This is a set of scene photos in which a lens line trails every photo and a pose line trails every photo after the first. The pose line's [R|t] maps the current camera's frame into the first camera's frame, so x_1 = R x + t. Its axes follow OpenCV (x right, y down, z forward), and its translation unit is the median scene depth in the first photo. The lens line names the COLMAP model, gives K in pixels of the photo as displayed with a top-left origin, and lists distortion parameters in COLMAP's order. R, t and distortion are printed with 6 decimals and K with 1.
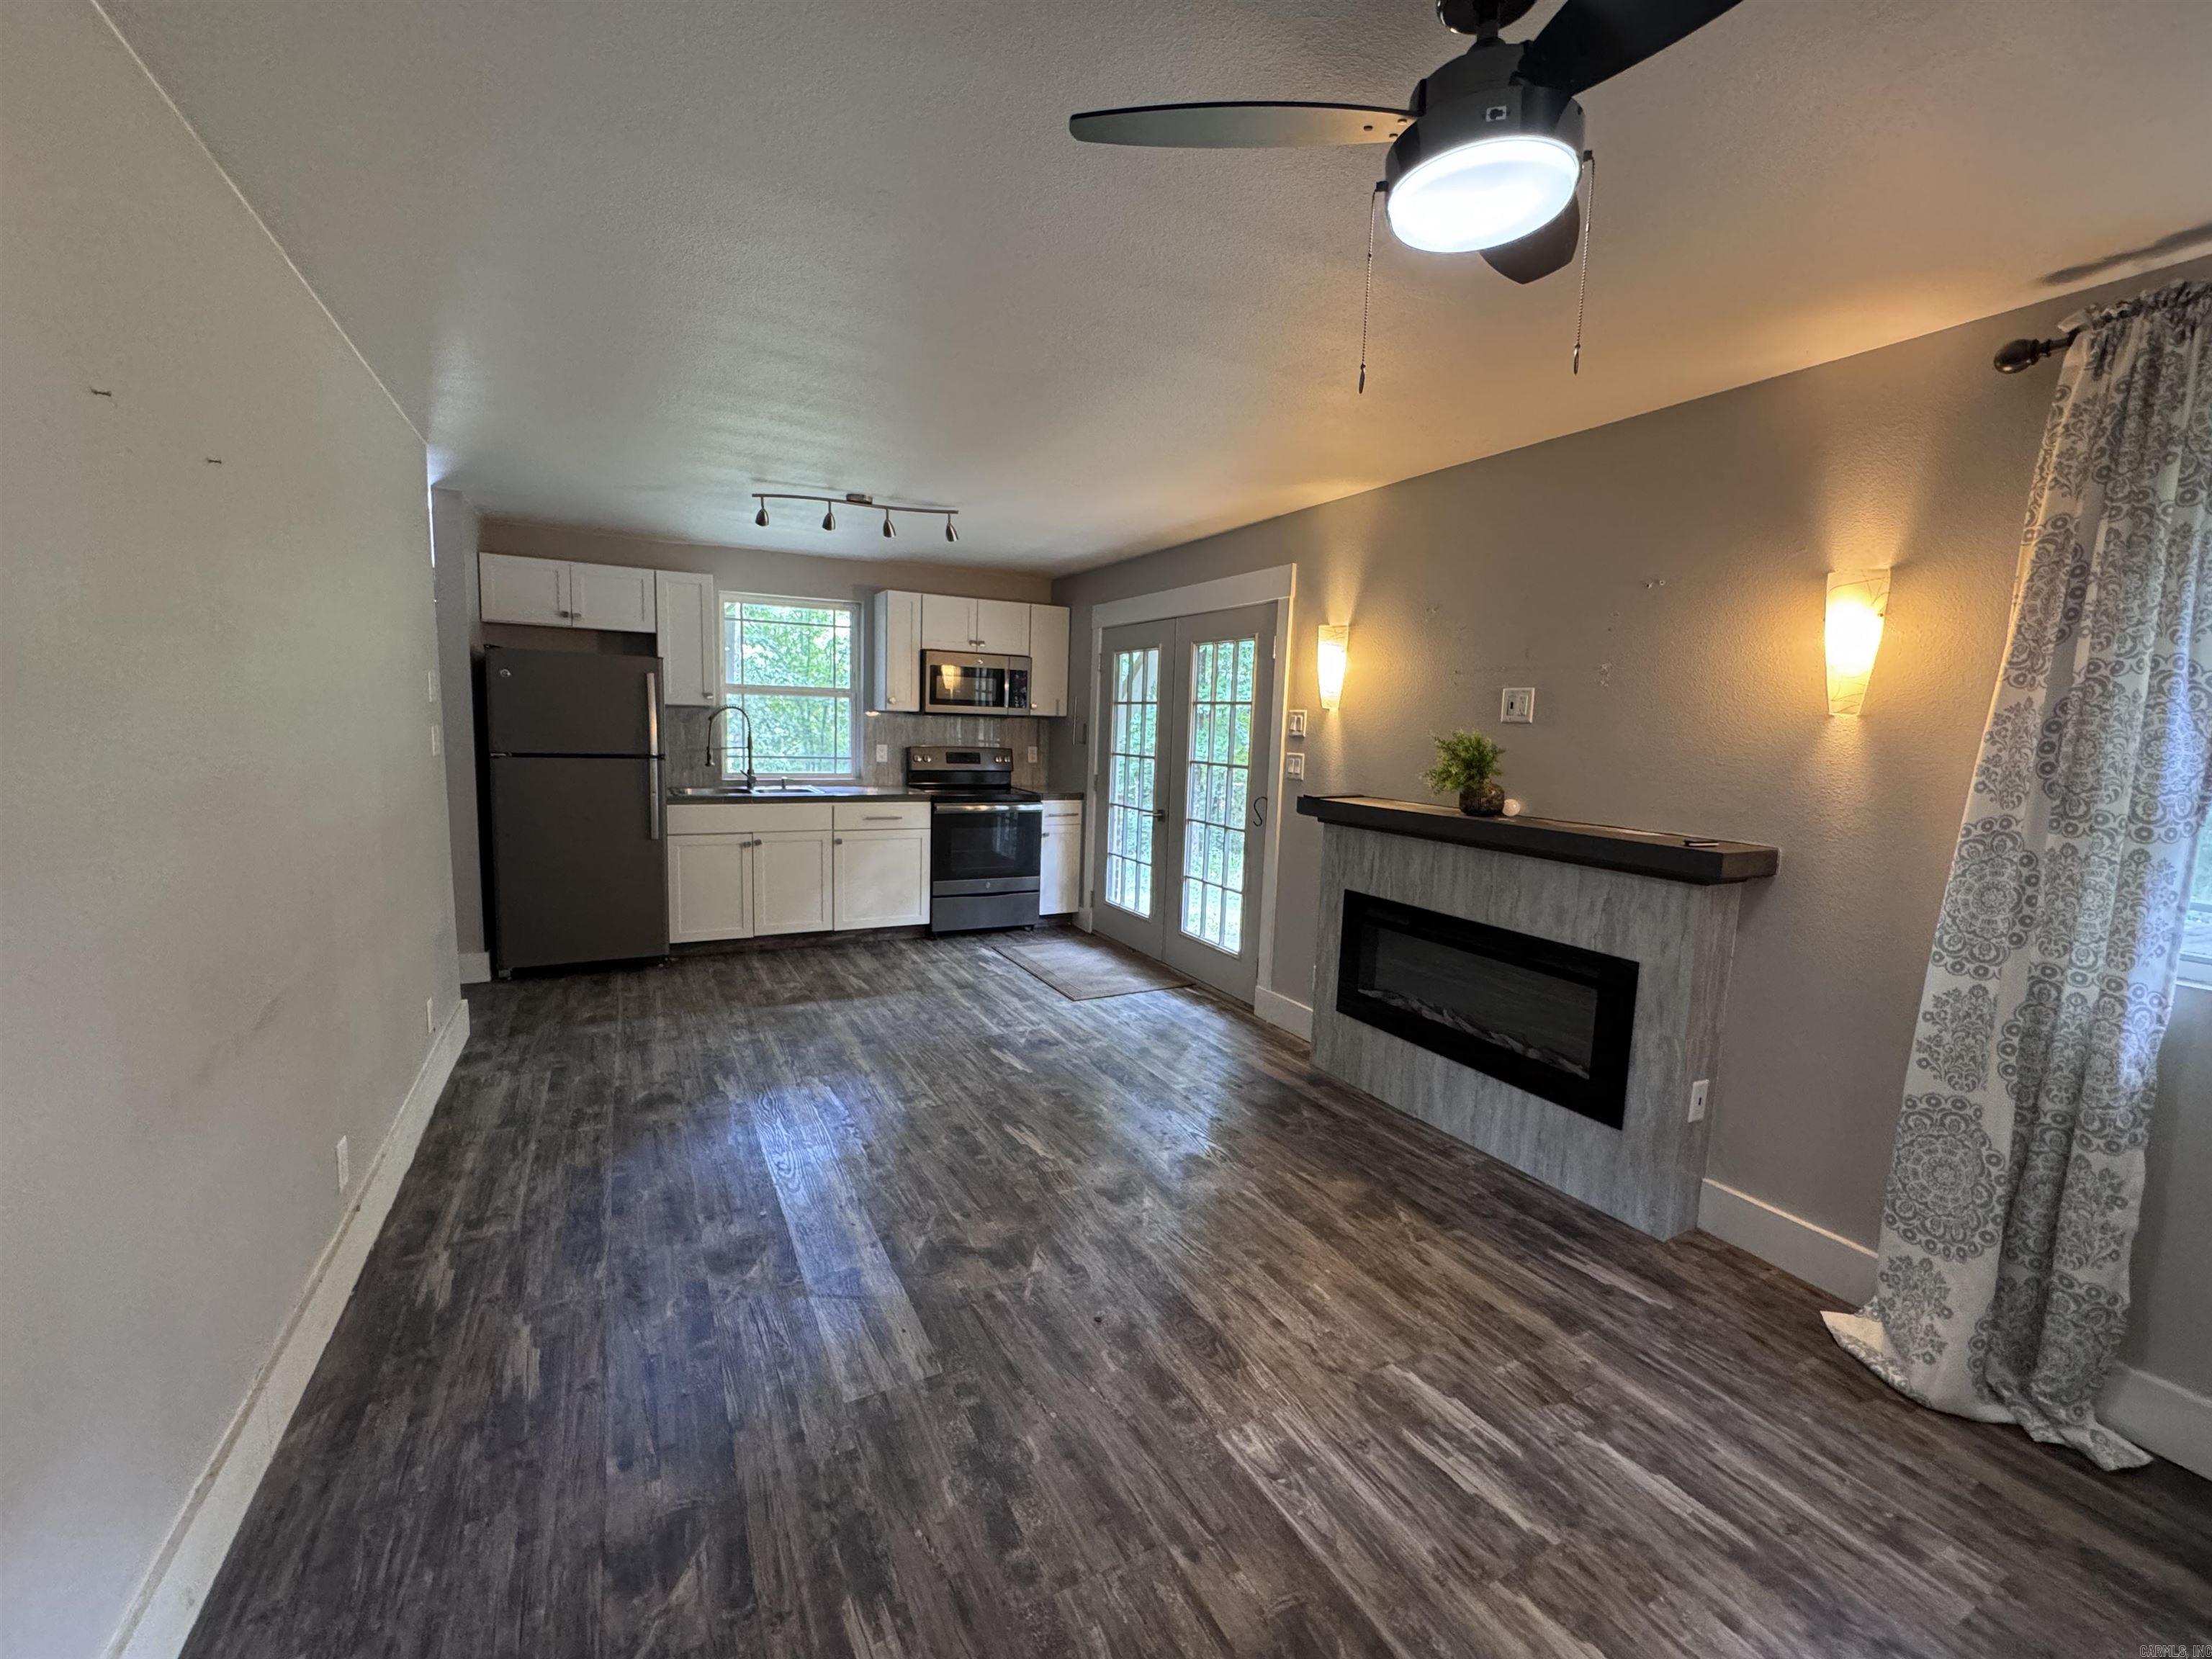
lens RADIAL K [[908.9, 0, 1103.1], [0, 908.9, 828.3], [0, 0, 1]] dist [-0.002082, -0.000626]
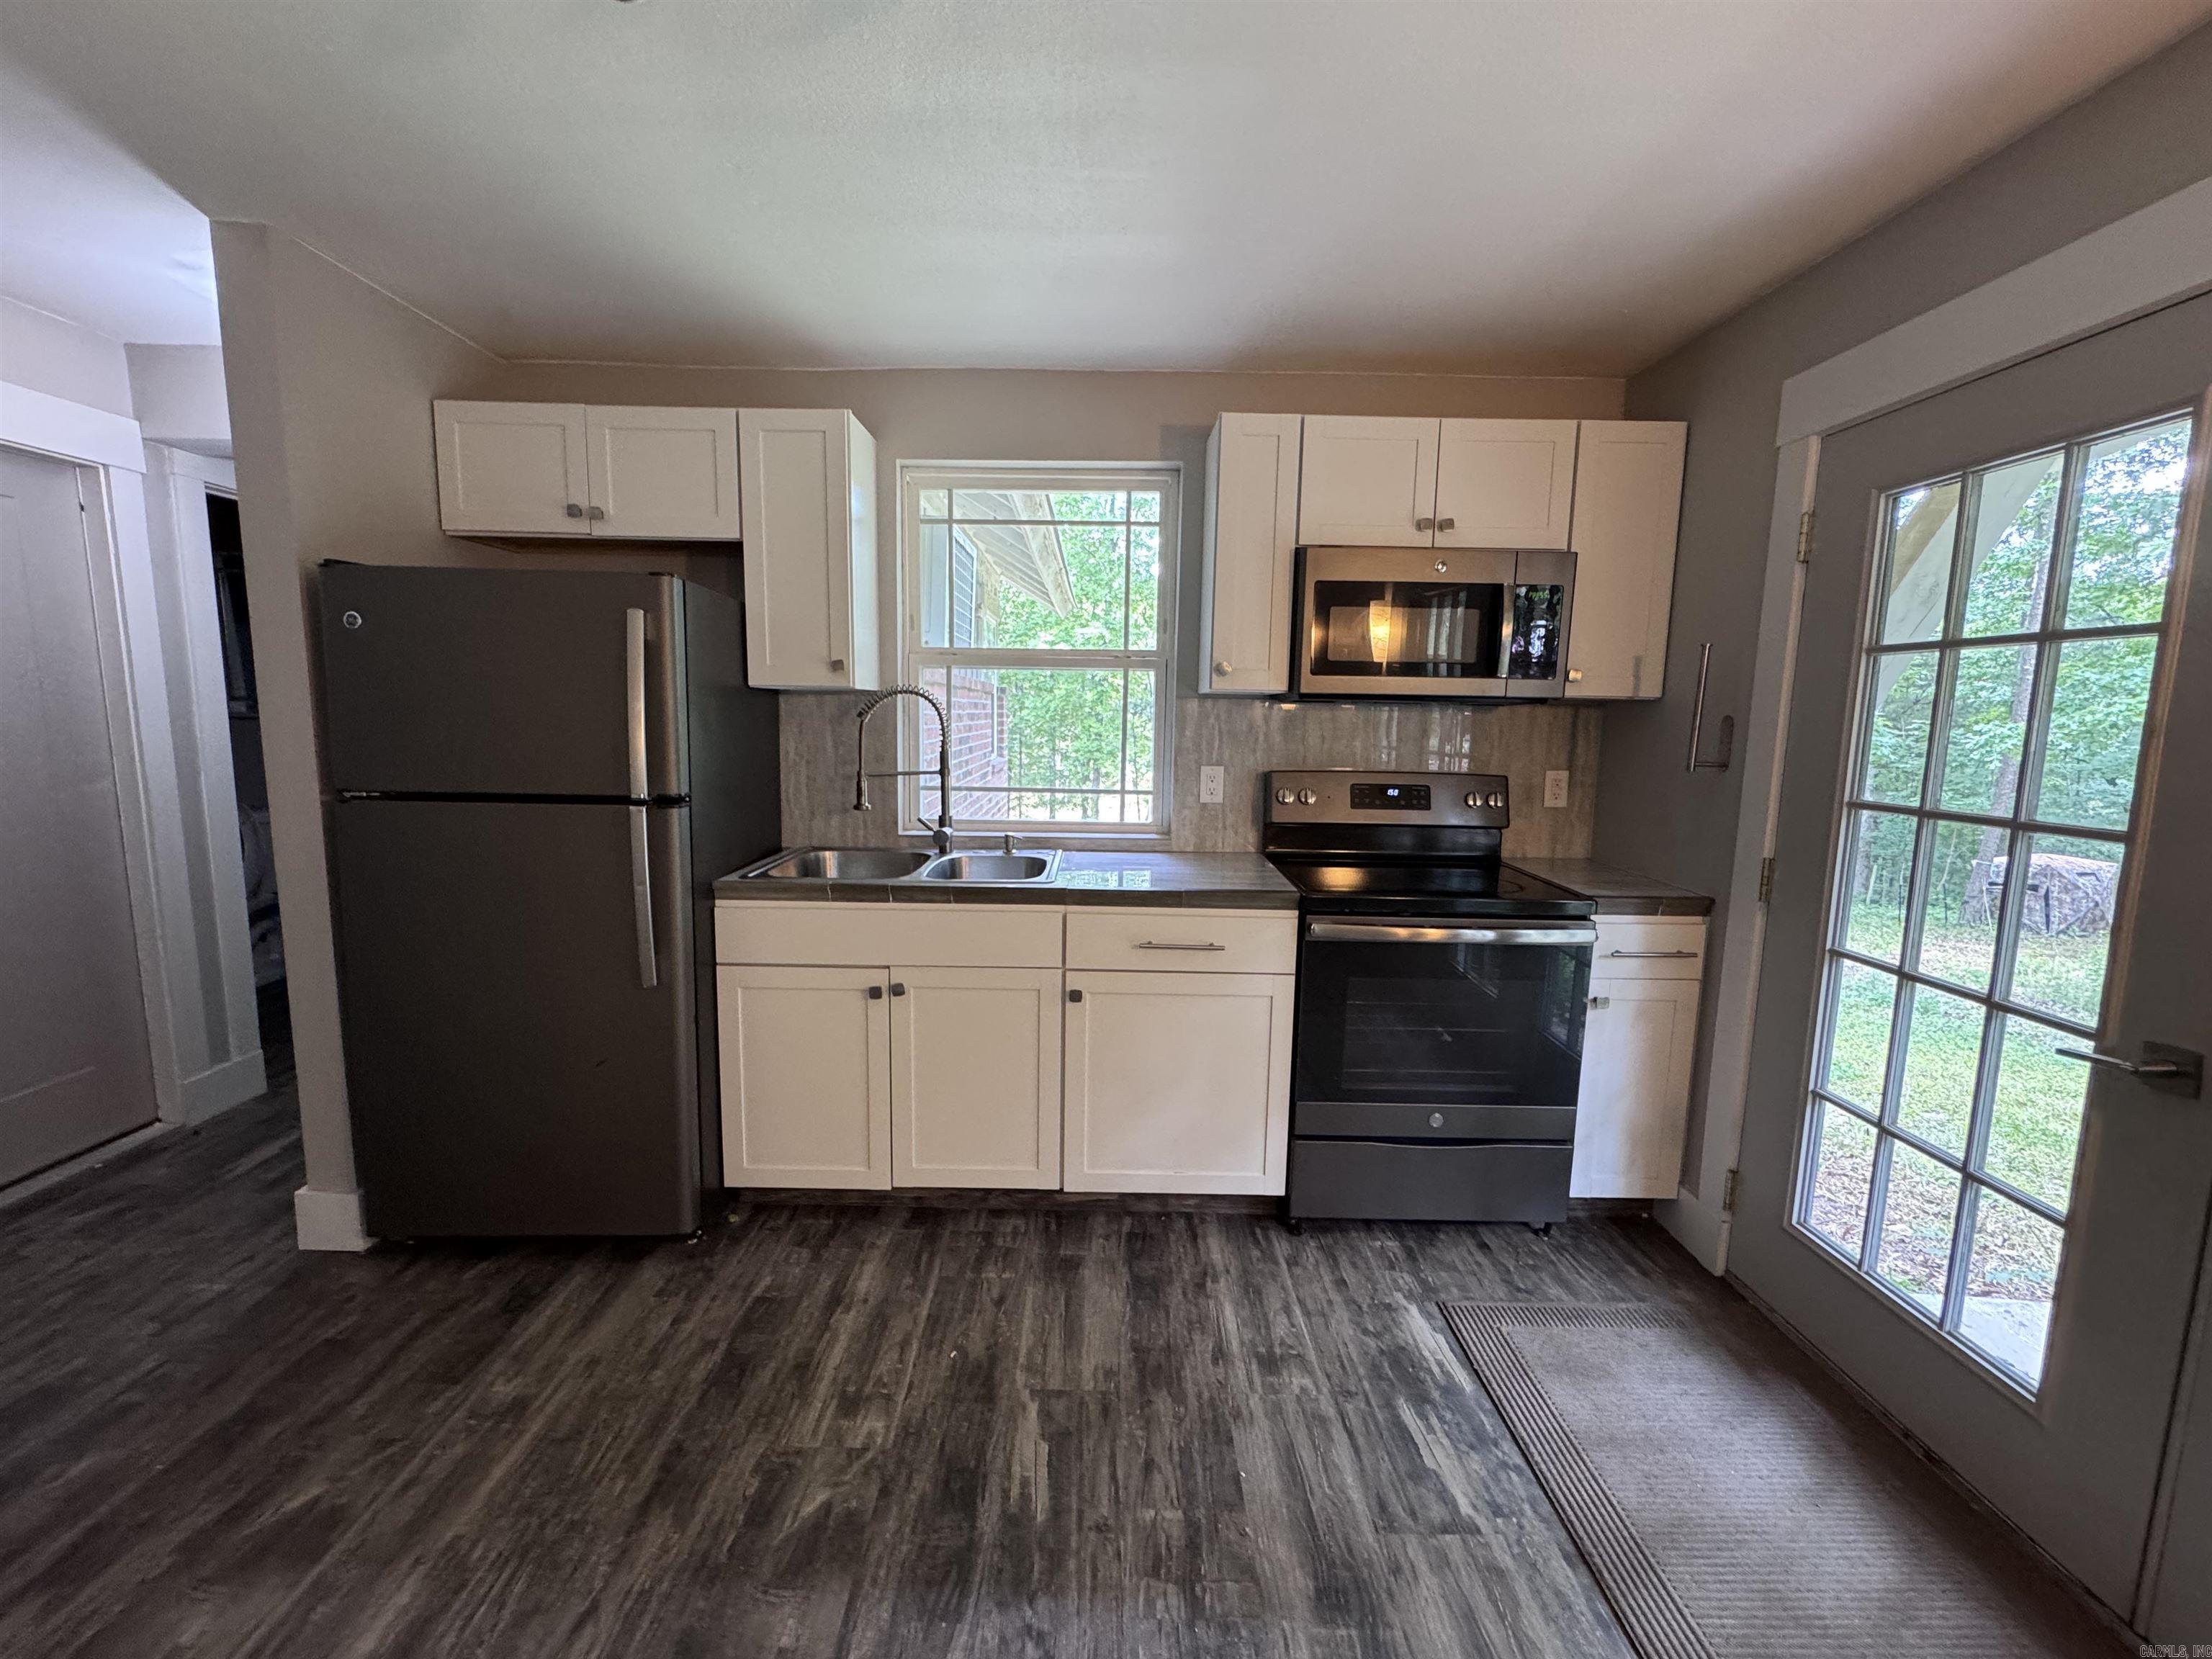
lens RADIAL K [[908.9, 0, 1103.1], [0, 908.9, 828.3], [0, 0, 1]] dist [-0.002082, -0.000626]
pose [[0.887214, 0.042411, -0.459406, -0.097378], [-0.042210, 0.999051, 0.010713, -0.080831], [0.459424, 0.009887, 0.888162, 0.717096]]
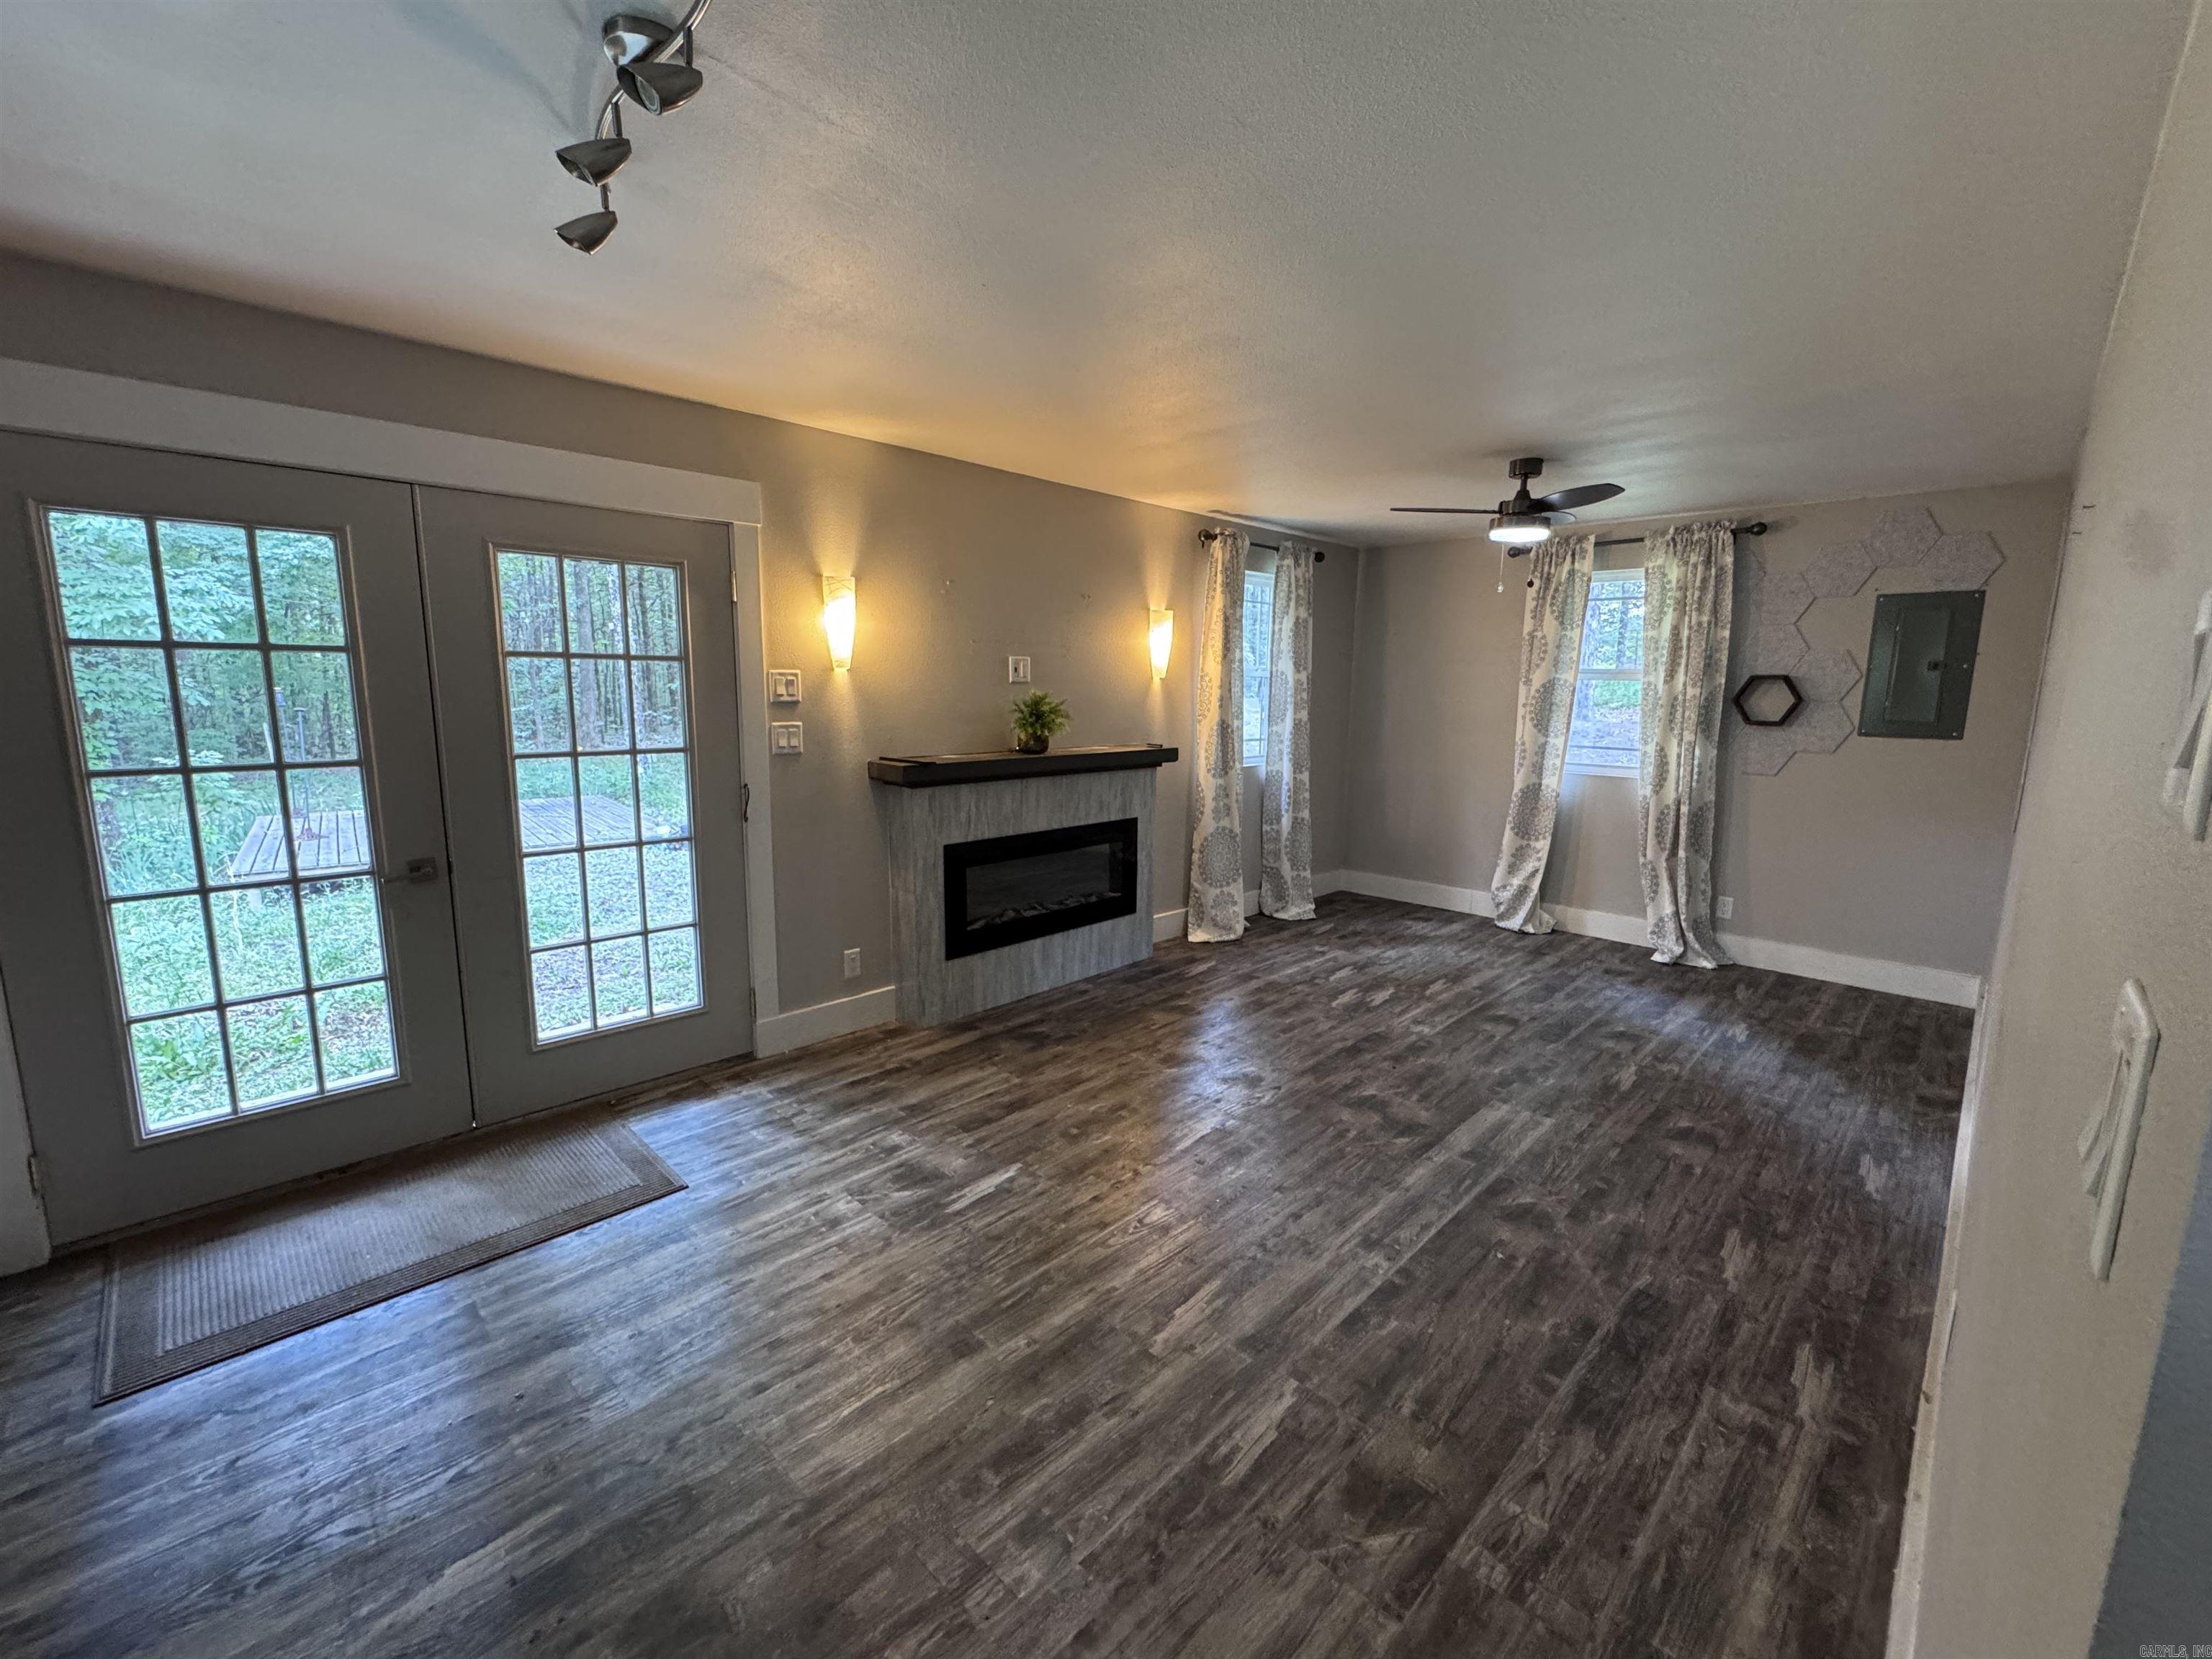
lens RADIAL K [[908.9, 0, 1103.1], [0, 908.9, 828.3], [0, 0, 1]] dist [-0.002082, -0.000626]
pose [[-0.298365, -0.187485, 0.935857, -0.596215], [0.090307, 0.970573, 0.223231, -0.132101], [-0.950170, 0.151119, -0.272654, 0.863030]]
